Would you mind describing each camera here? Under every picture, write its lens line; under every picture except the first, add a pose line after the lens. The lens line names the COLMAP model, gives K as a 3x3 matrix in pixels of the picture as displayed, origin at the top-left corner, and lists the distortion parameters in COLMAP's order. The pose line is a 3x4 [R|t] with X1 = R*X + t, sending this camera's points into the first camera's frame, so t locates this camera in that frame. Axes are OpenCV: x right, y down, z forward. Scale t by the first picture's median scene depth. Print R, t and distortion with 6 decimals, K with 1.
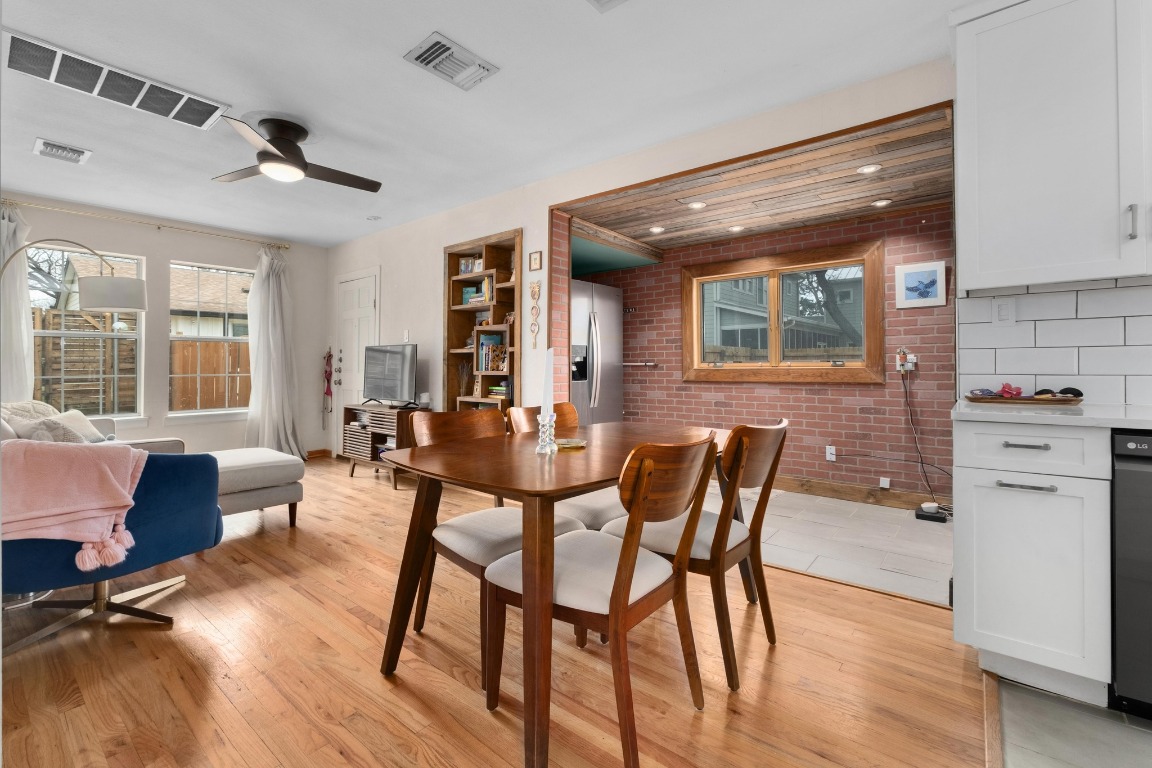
lens RADIAL K [[507.1, 0, 586.6], [0, 507.1, 372.2], [0, 0, 1]] dist [0.000994, -0.000009]
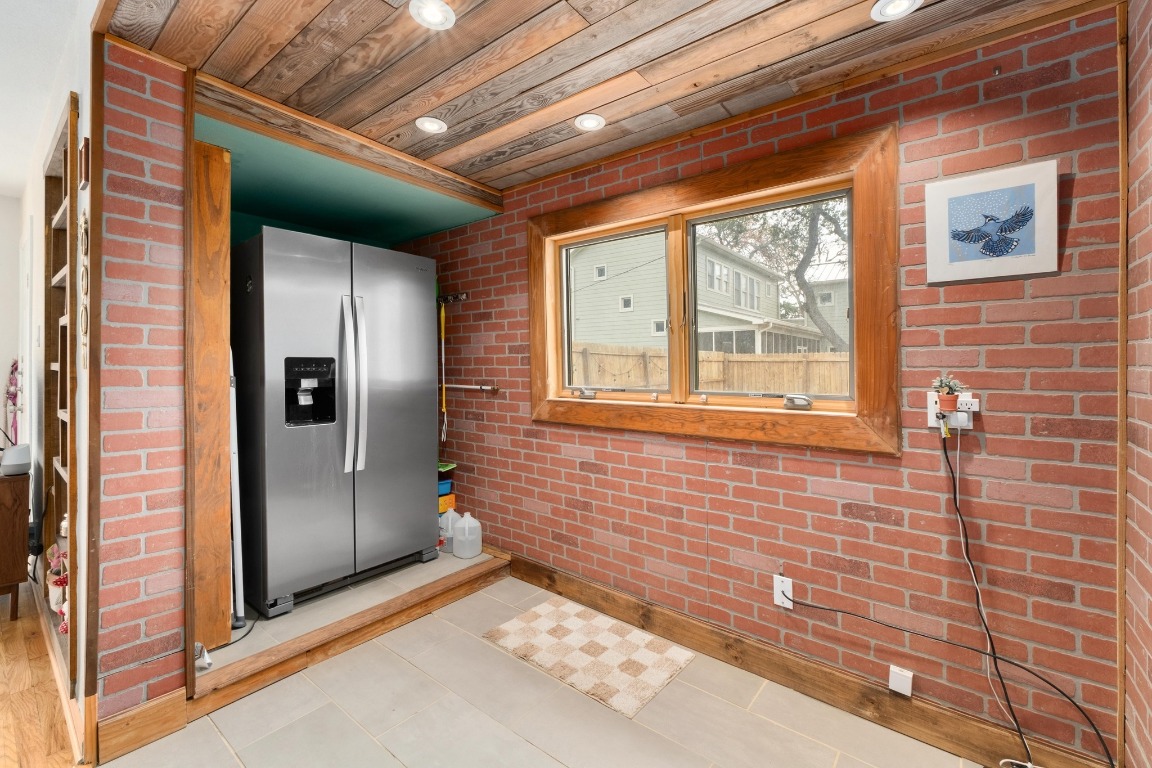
lens RADIAL K [[494.1, 0, 581.5], [0, 494.1, 362.5], [0, 0, 1]] dist [-0.003822, 0.000420]
pose [[0.999928, 0.007684, 0.009199, 0.285233], [-0.007494, 0.999761, -0.020537, -0.043224], [-0.009355, 0.020467, 0.999747, 0.532659]]
